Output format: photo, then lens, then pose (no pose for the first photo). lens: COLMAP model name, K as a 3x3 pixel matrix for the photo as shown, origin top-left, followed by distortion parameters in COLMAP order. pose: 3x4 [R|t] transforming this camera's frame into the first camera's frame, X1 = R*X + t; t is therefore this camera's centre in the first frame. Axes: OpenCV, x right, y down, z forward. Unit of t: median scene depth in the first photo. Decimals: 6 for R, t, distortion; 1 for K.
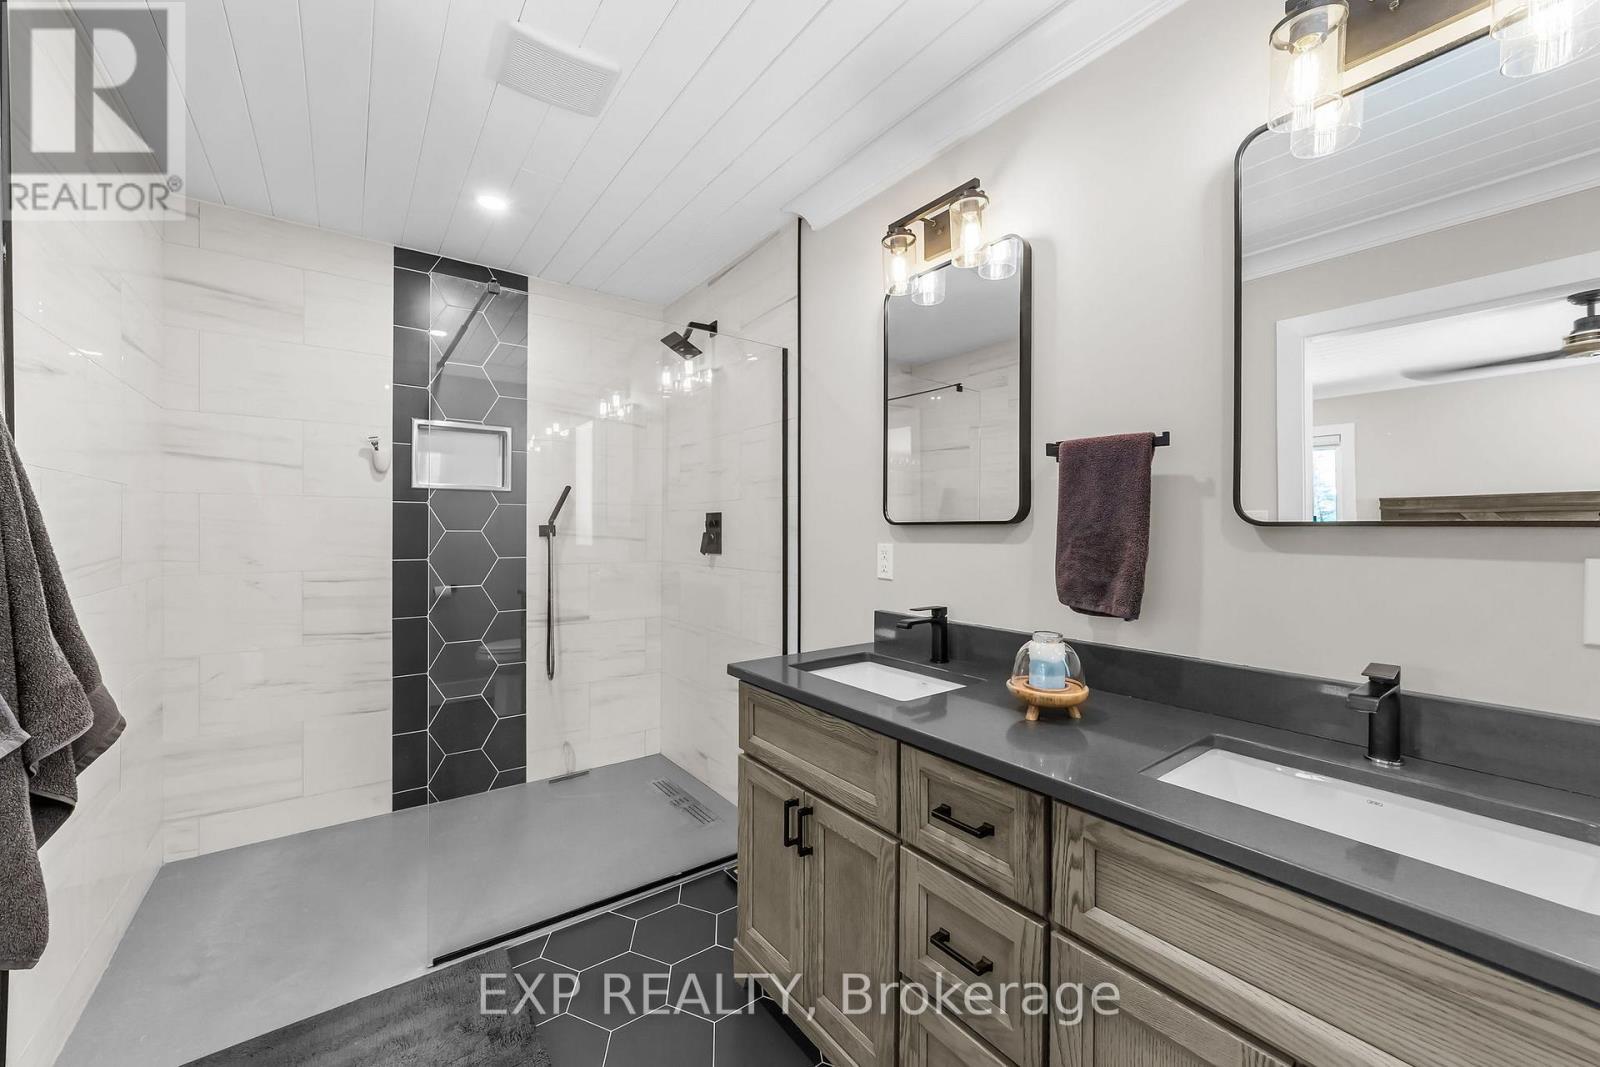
lens RADIAL K [[631.8, 0, 800.8], [0, 631.8, 506.3], [0, 0, 1]] dist [0.000168, 0.010160]
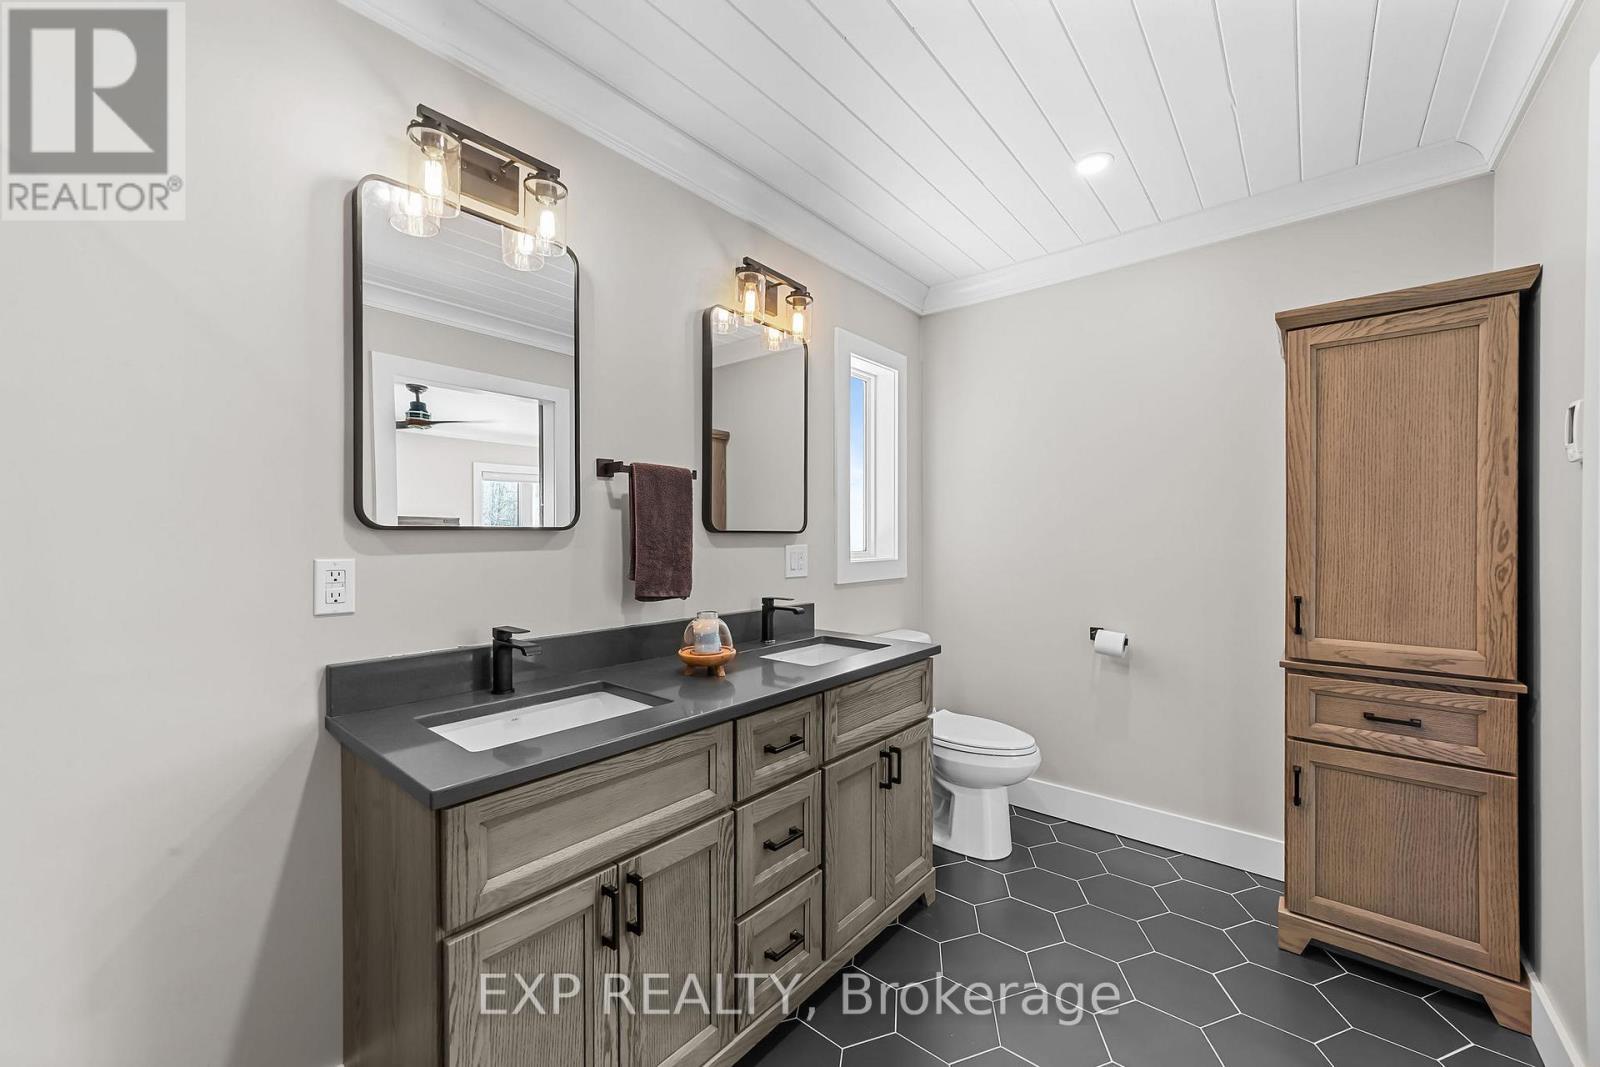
lens RADIAL K [[615.1, 0, 787.8], [0, 615.1, 539.3], [0, 0, 1]] dist [-0.018207, 0.009291]
pose [[-0.221871, 0.004507, 0.975066, -0.926628], [-0.023575, 0.999672, -0.009985, 0.058546], [-0.974791, -0.025202, -0.221692, 1.149968]]
